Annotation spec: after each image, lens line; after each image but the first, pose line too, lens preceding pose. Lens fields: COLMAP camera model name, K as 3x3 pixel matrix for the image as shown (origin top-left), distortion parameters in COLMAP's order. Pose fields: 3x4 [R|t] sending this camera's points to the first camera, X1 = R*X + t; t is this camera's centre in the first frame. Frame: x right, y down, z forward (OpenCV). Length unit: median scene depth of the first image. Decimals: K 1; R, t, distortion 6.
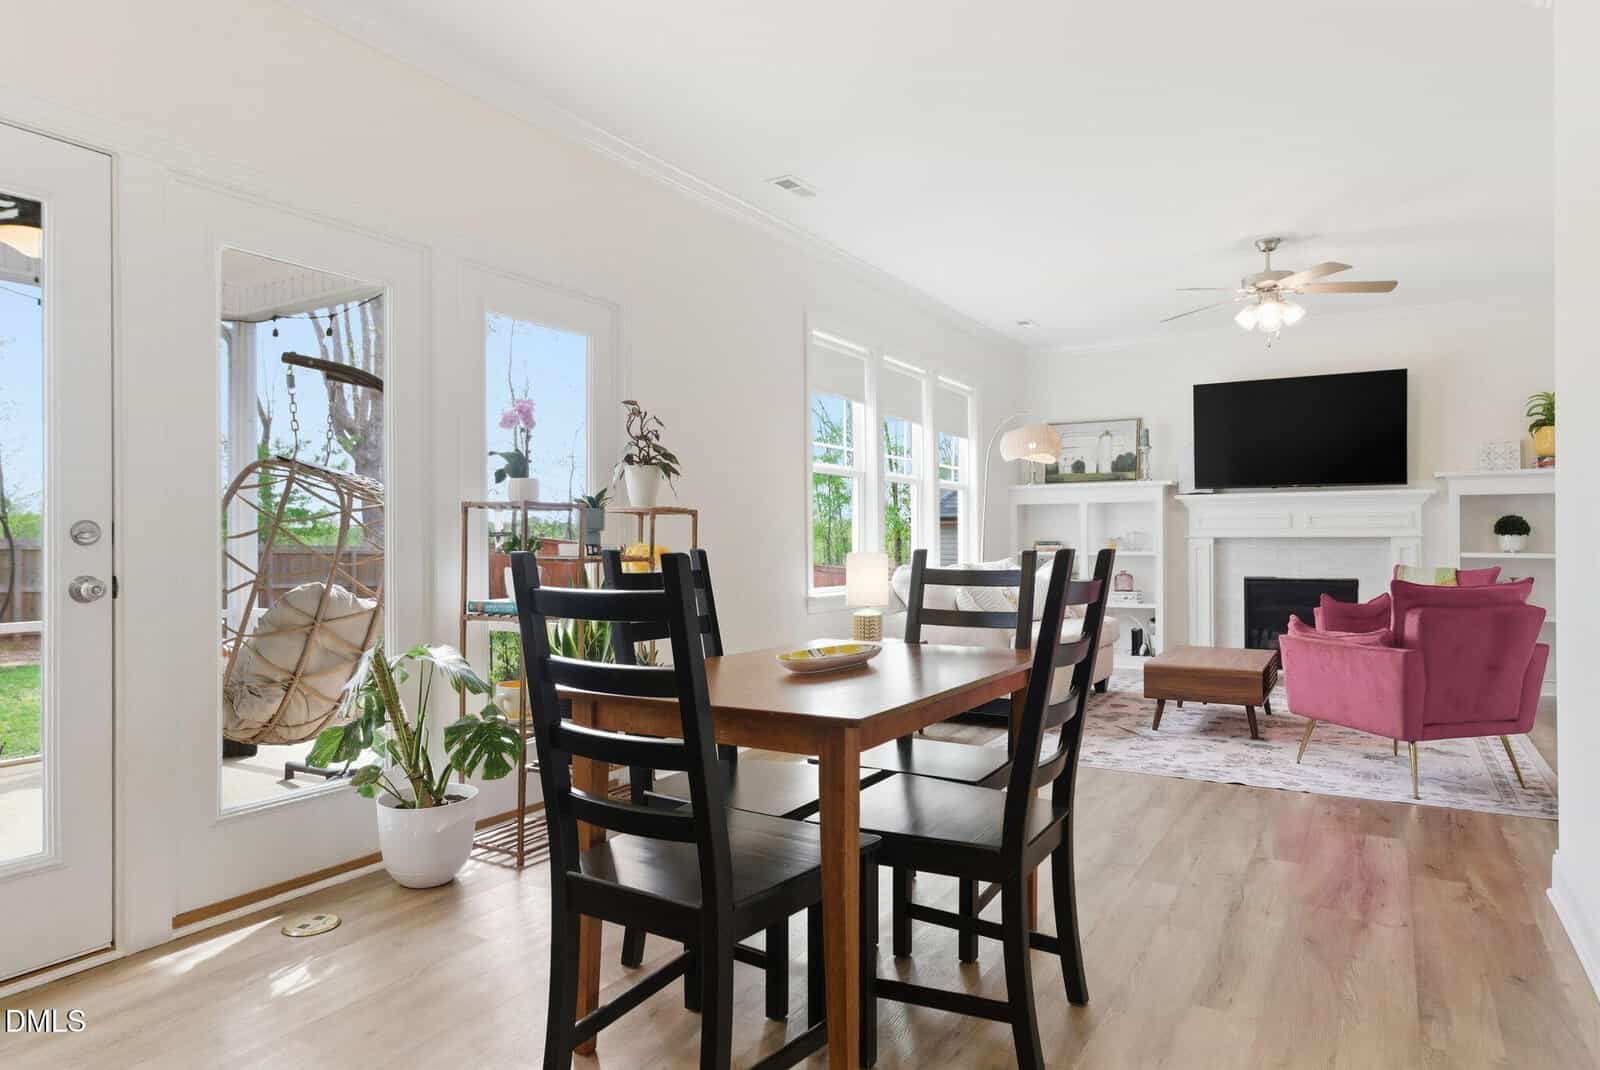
lens RADIAL K [[830.1, 0, 800.0], [0, 830.1, 535.0], [0, 0, 1]] dist [-0.001563, -0.000226]
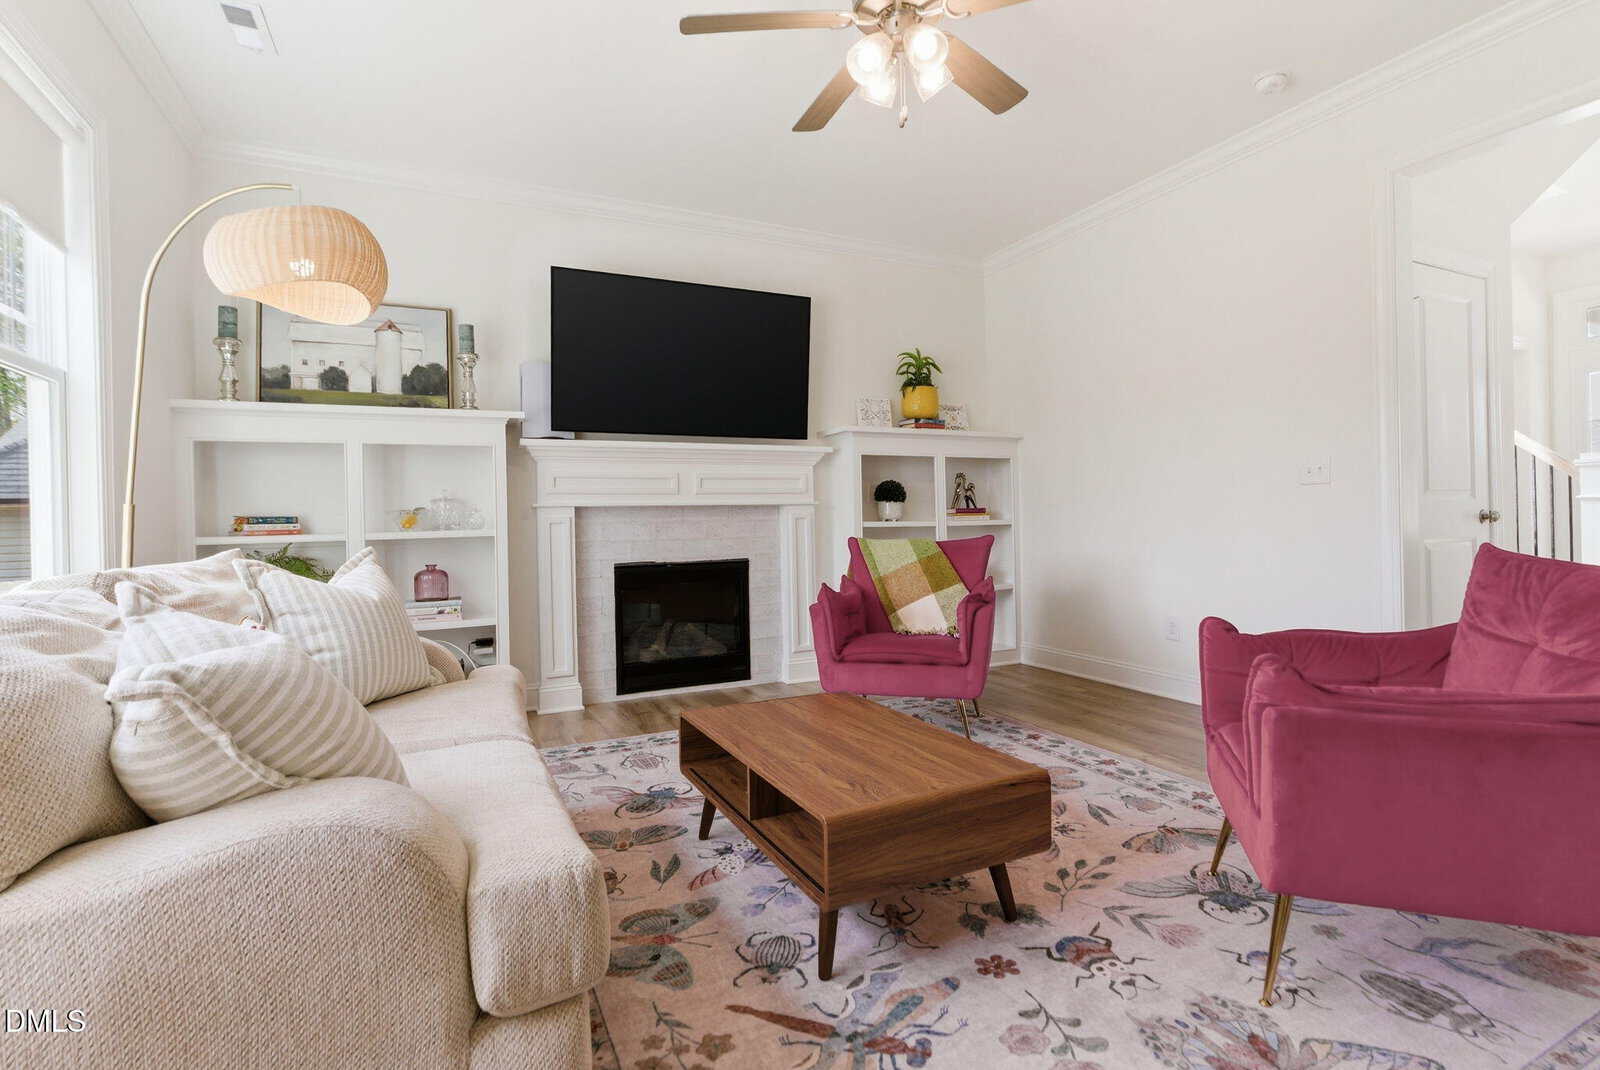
lens RADIAL K [[740.9, 0, 798.9], [0, 740.9, 521.4], [0, 0, 1]] dist [-0.000655, 0.000220]
pose [[0.524654, -0.010207, 0.851254, 0.089227], [0.008958, 0.999939, 0.006469, 0.012555], [-0.851268, 0.004231, 0.524714, 0.537877]]
